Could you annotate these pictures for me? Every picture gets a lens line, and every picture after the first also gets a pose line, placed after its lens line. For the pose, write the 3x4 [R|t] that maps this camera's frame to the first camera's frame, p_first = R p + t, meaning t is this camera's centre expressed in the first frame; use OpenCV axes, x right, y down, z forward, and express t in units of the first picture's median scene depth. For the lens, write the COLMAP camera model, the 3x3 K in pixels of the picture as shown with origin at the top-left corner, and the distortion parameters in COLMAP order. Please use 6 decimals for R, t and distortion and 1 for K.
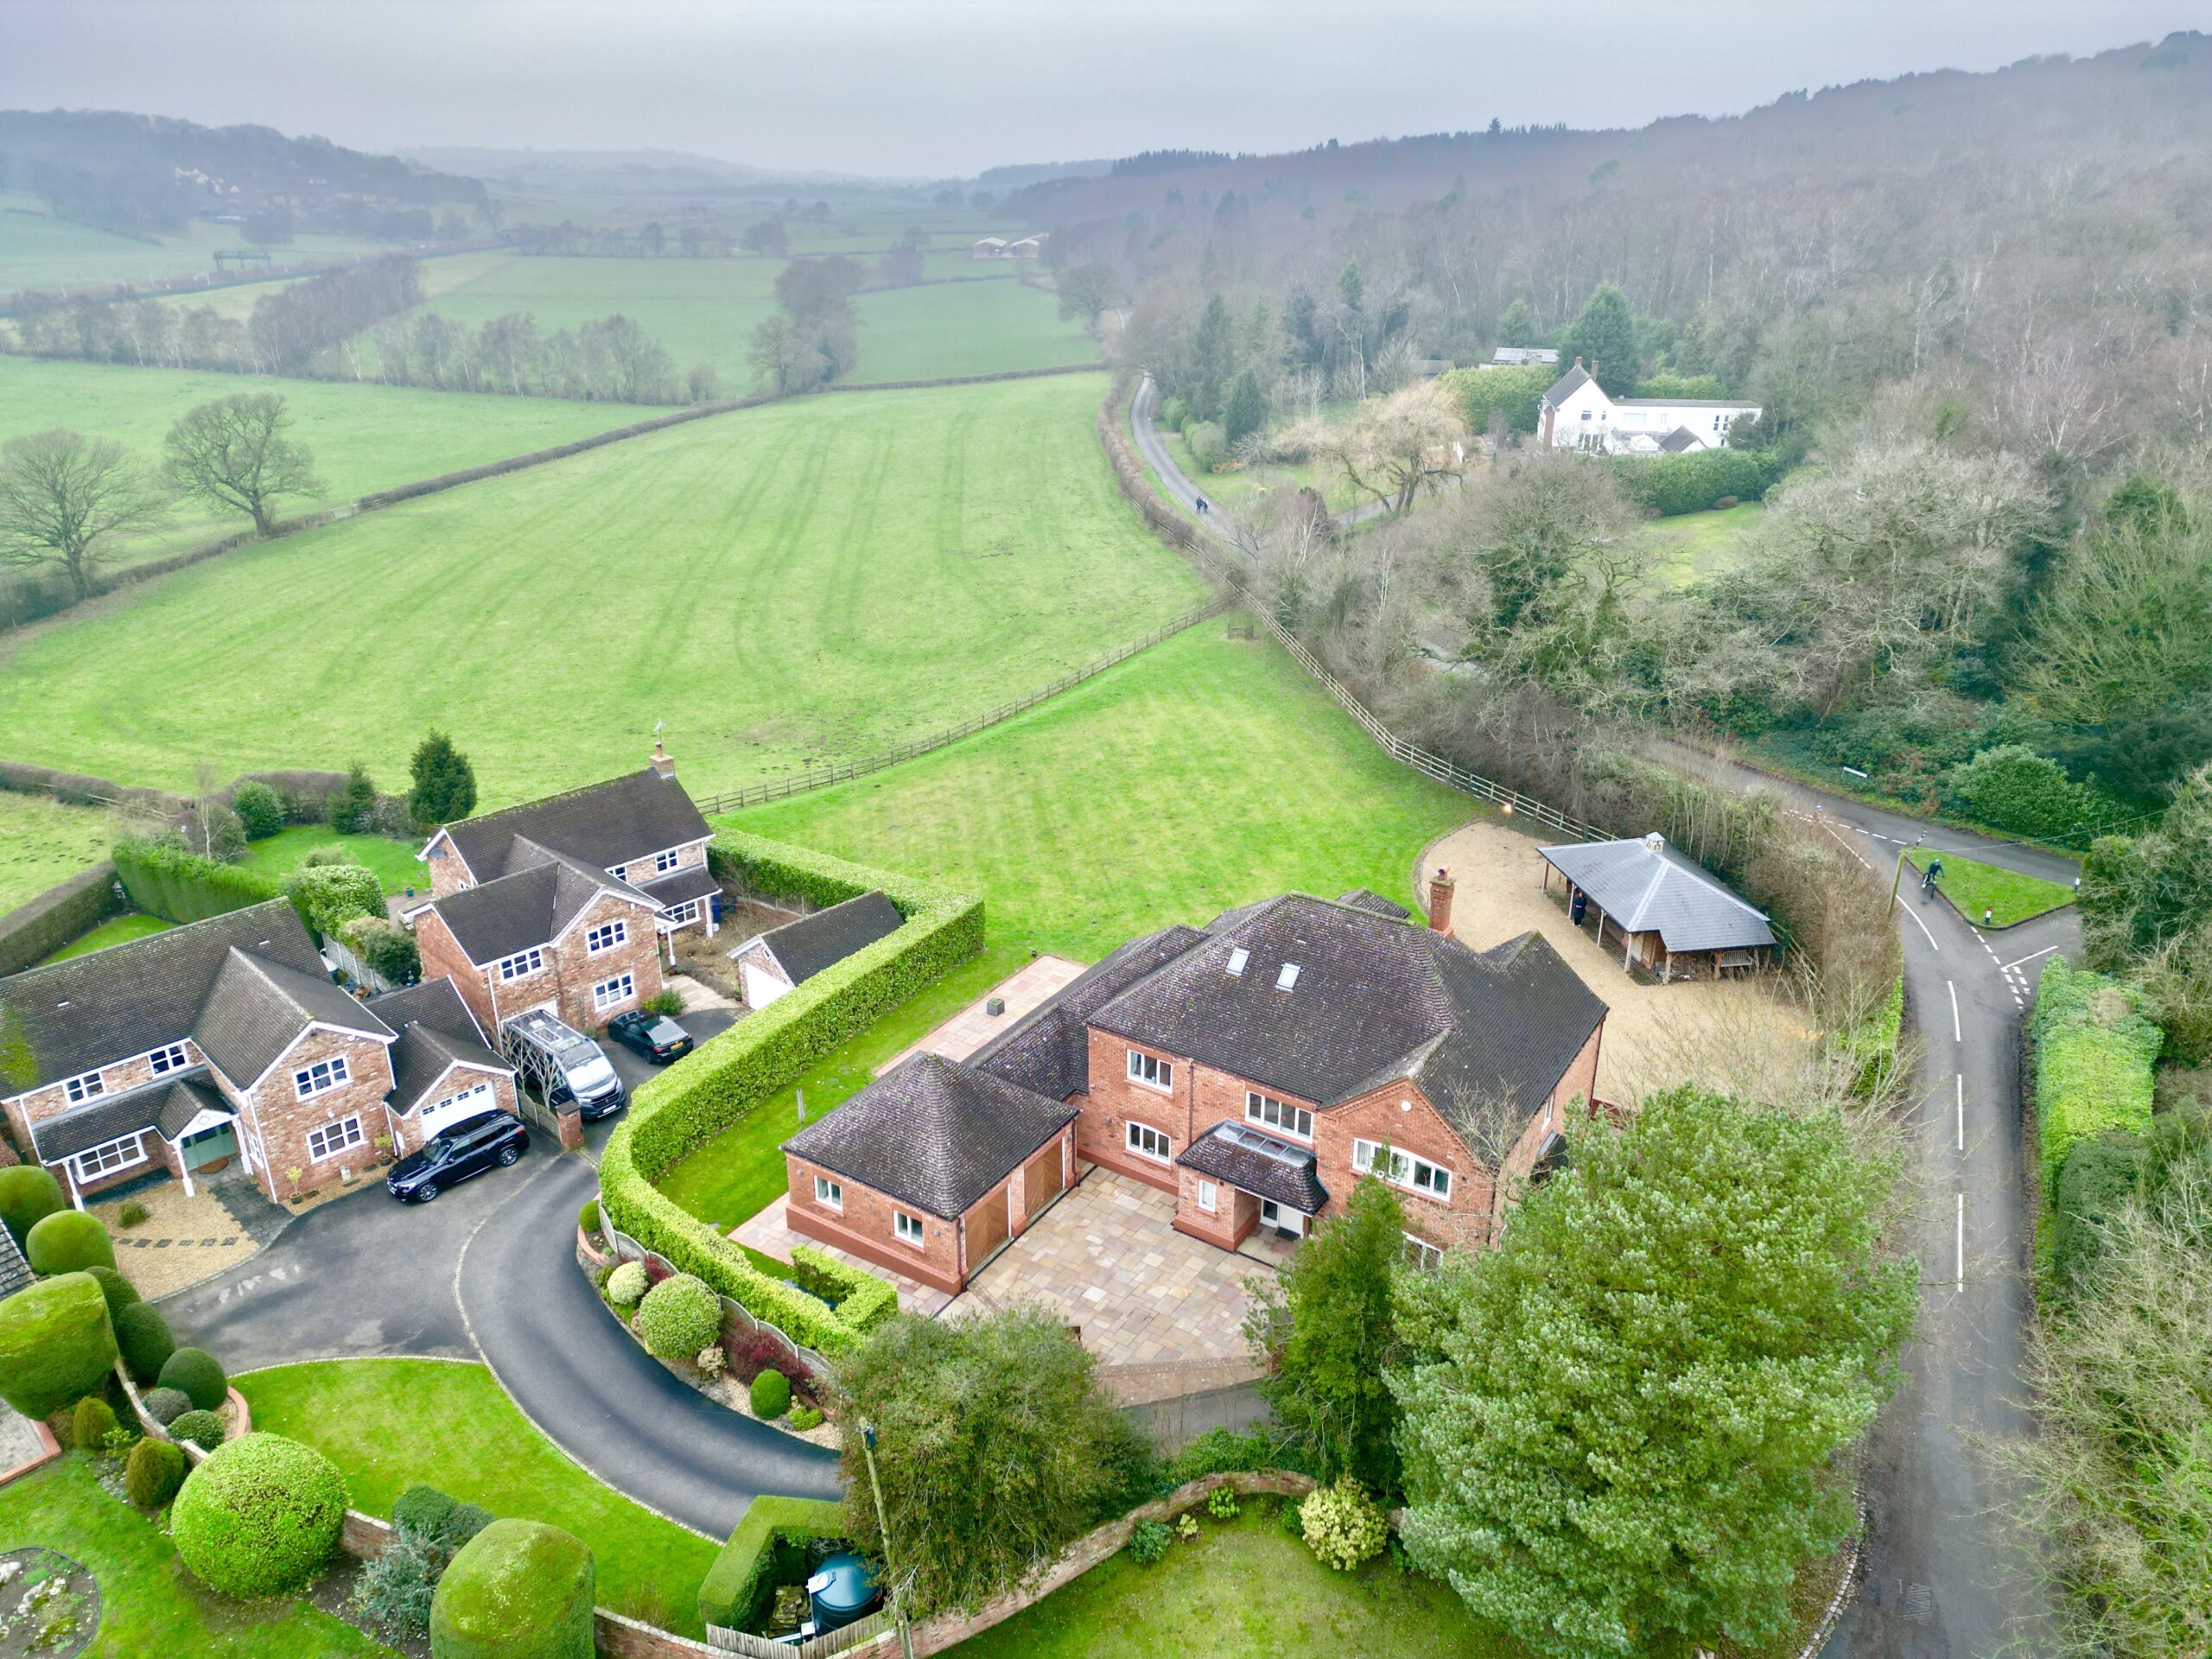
lens RADIAL K [[1538.2, 0, 1096.0], [0, 1538.2, 836.8], [0, 0, 1]] dist [0.082190, -0.074420]
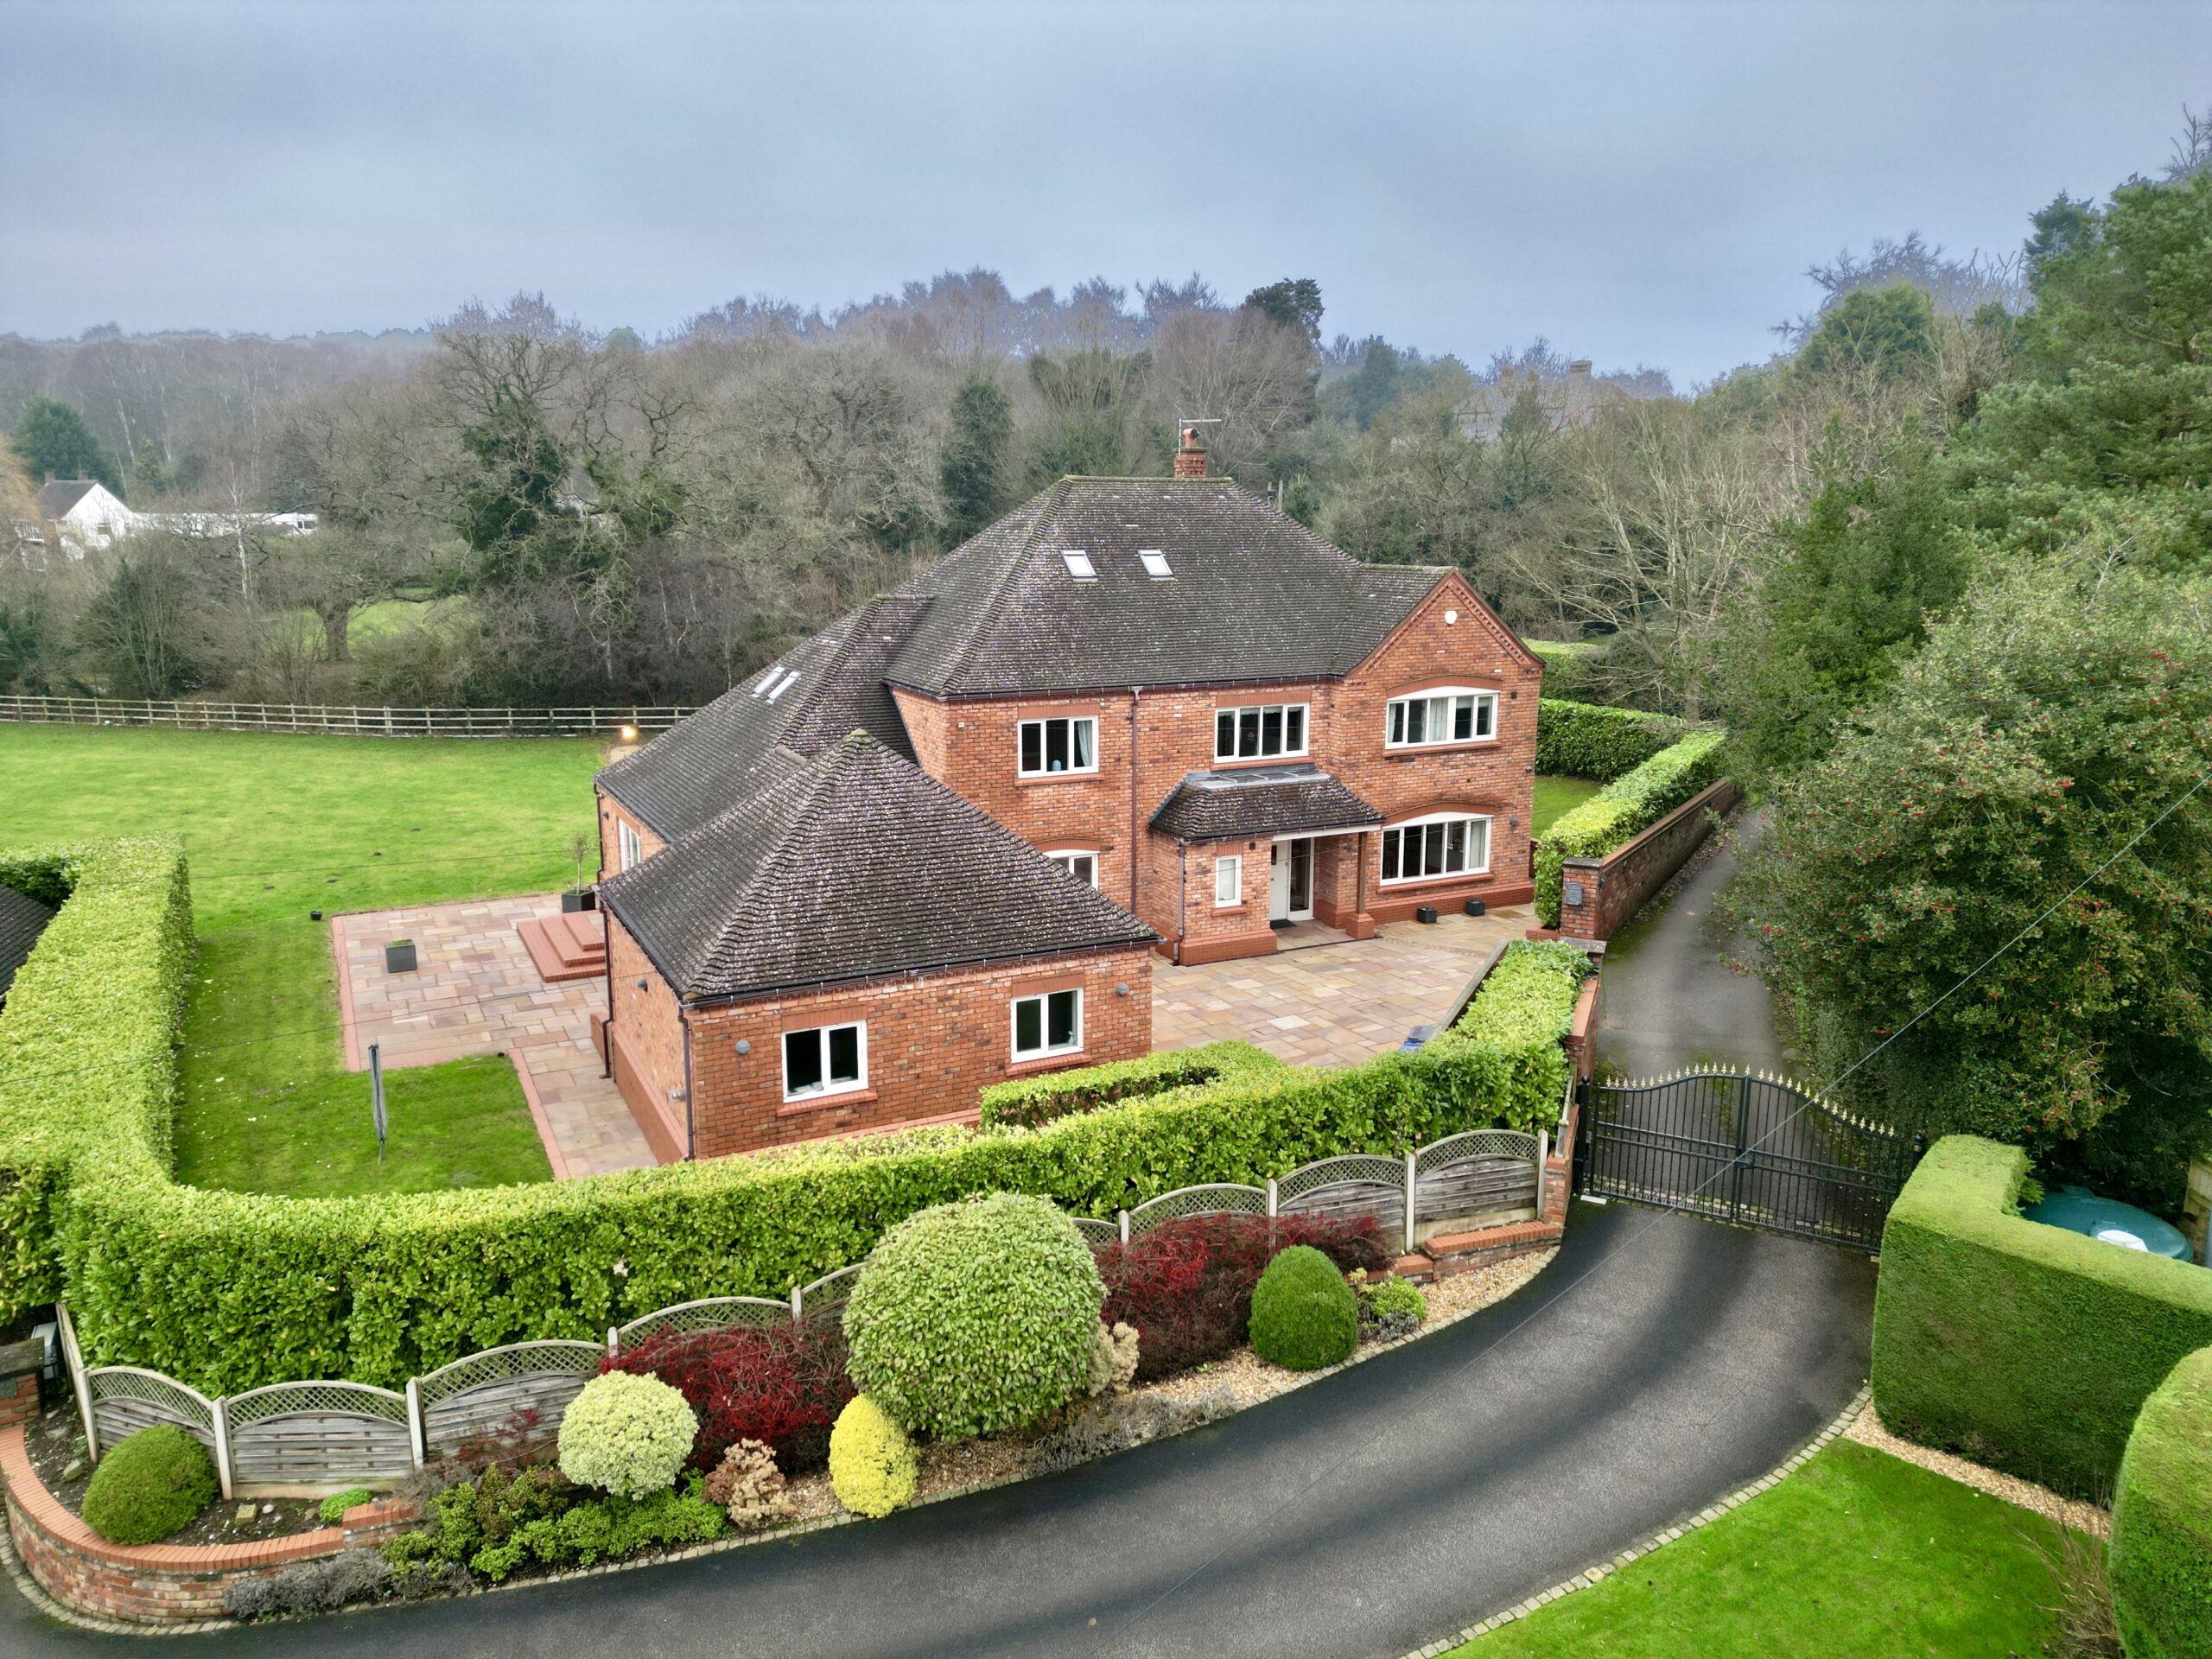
lens RADIAL K [[1538.2, 0, 1120.2], [0, 1538.2, 825.5], [0, 0, 1]] dist [0.082190, -0.074420]
pose [[0.495283, -0.171455, 0.851644, -0.422054], [0.342154, 0.939593, -0.009822, 0.175839], [-0.798514, 0.296258, 0.524028, 0.608359]]
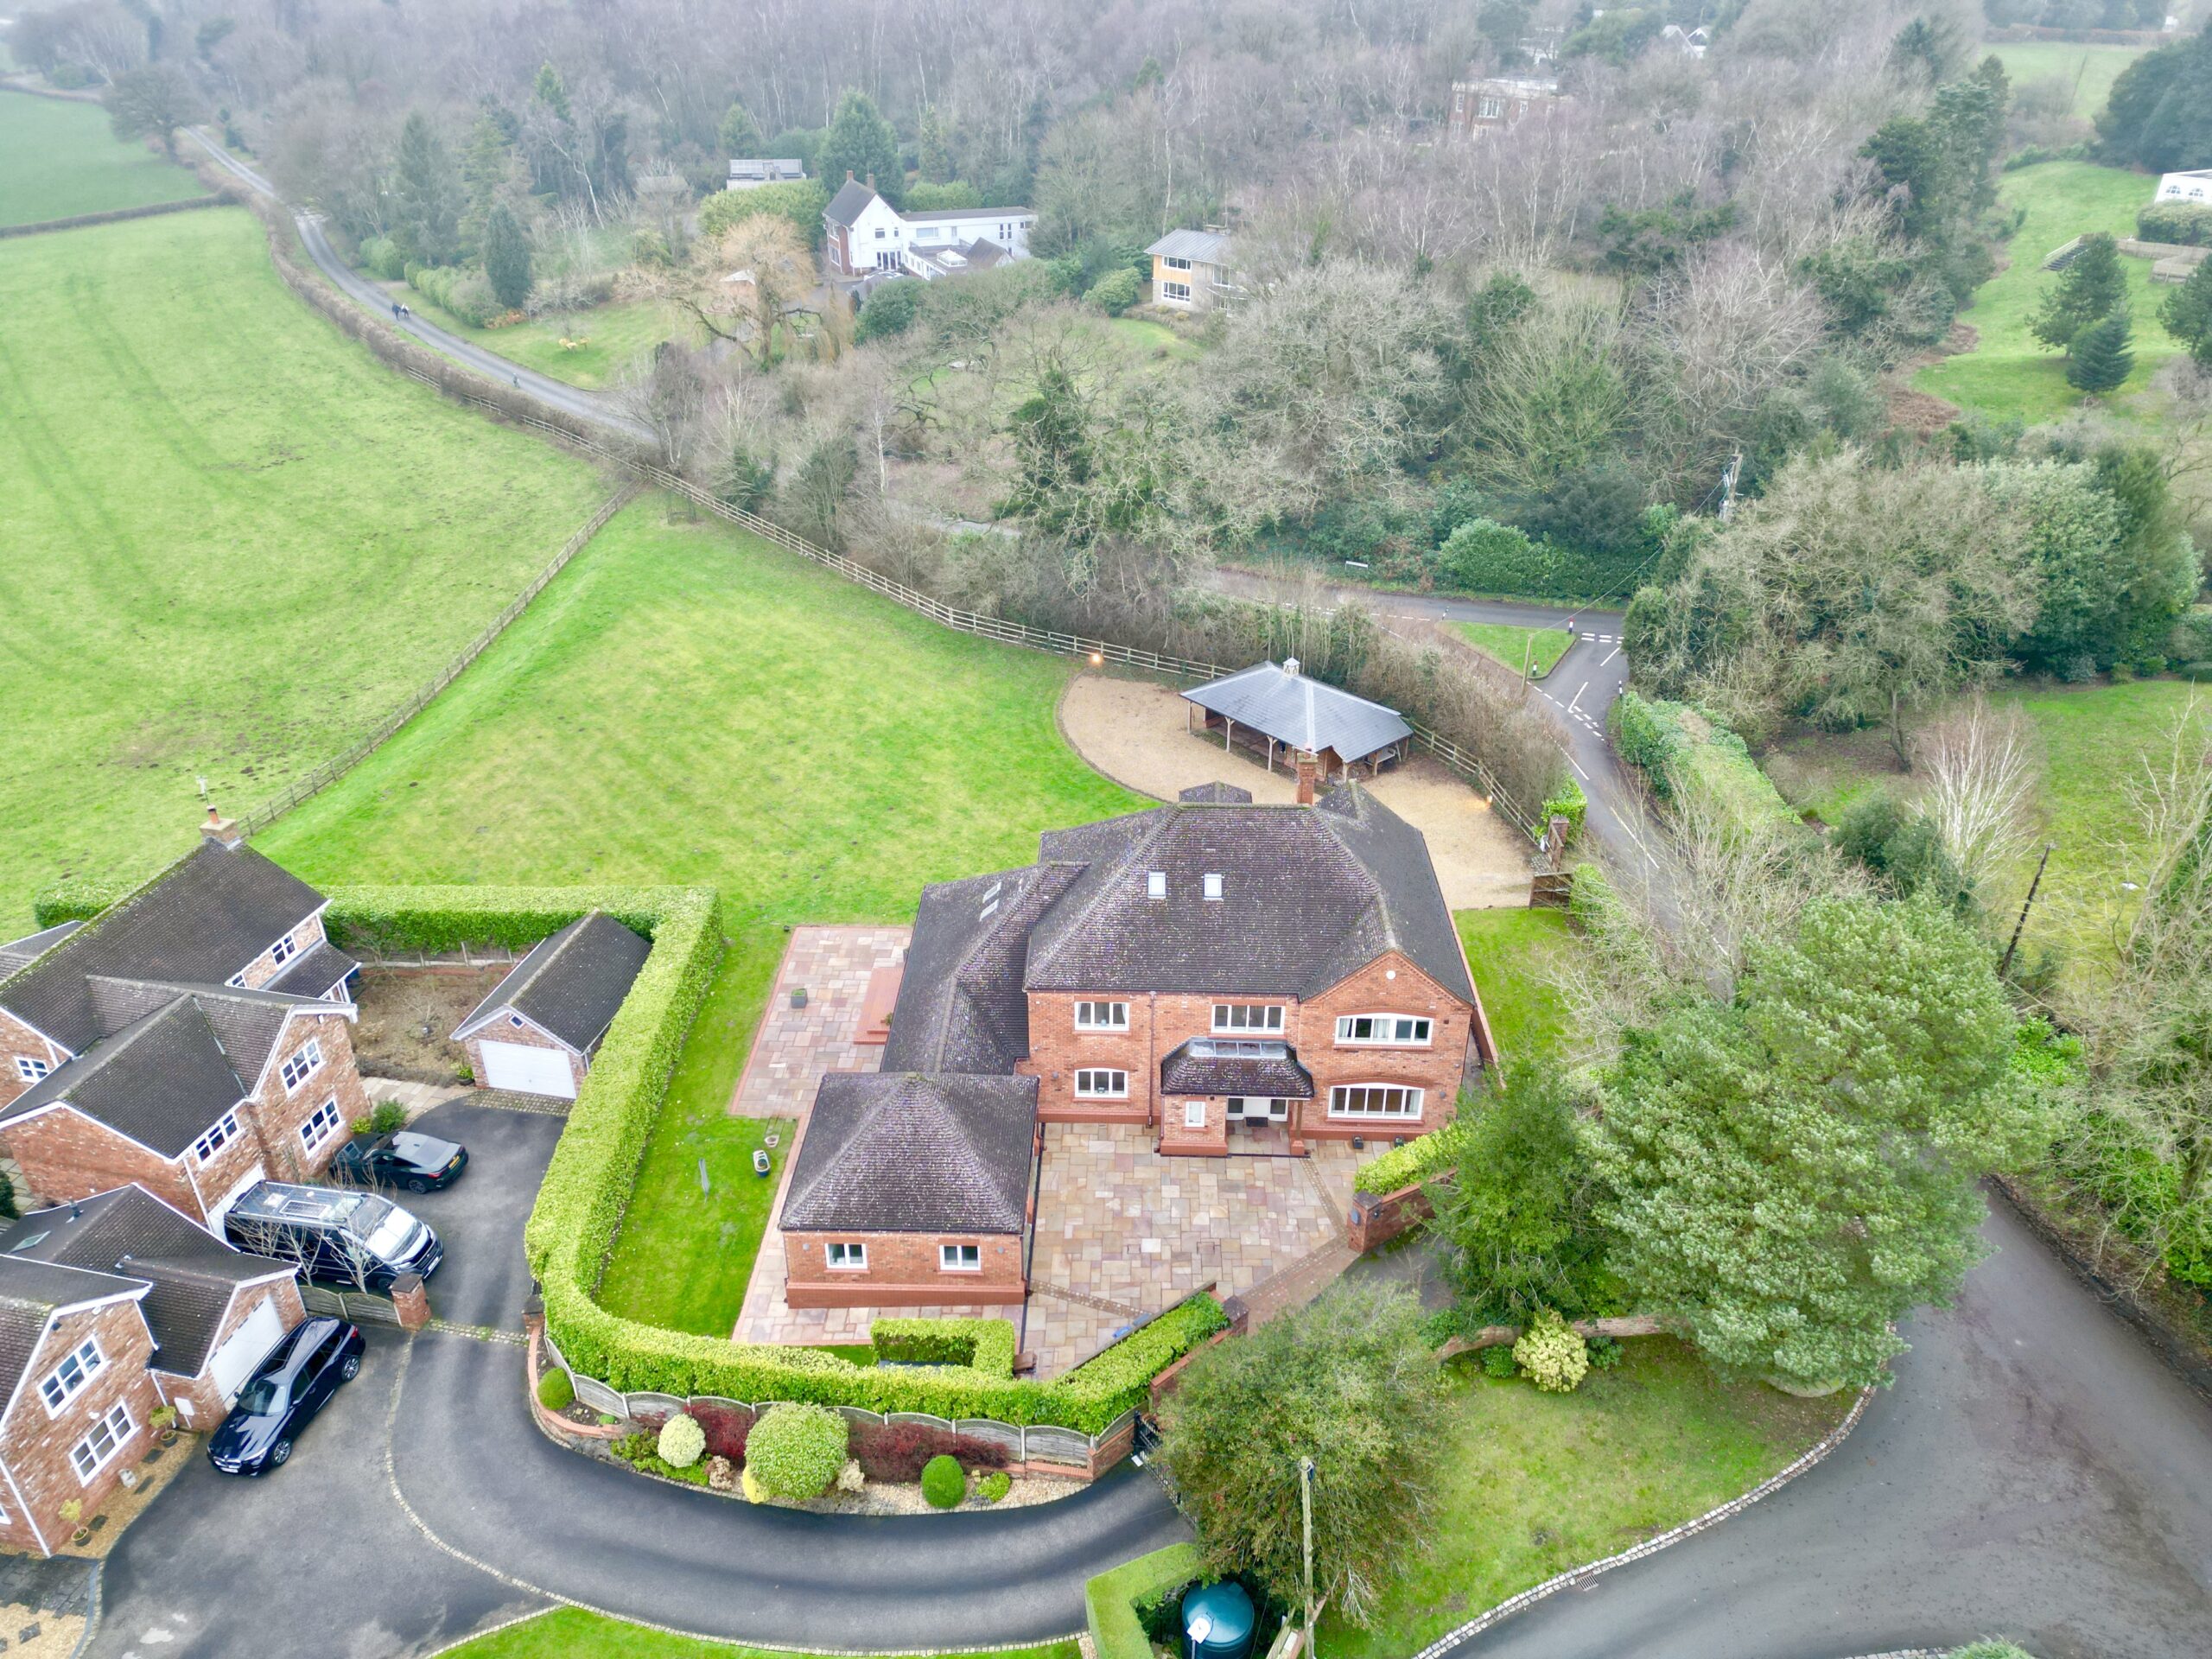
lens RADIAL K [[1538.2, 0, 1105.8], [0, 1538.2, 846.2], [0, 0, 1]] dist [0.082190, -0.074420]
pose [[0.850563, -0.264840, 0.454315, -0.343929], [0.206931, 0.962788, 0.173837, -0.111189], [-0.483448, -0.053848, 0.873715, 0.128757]]
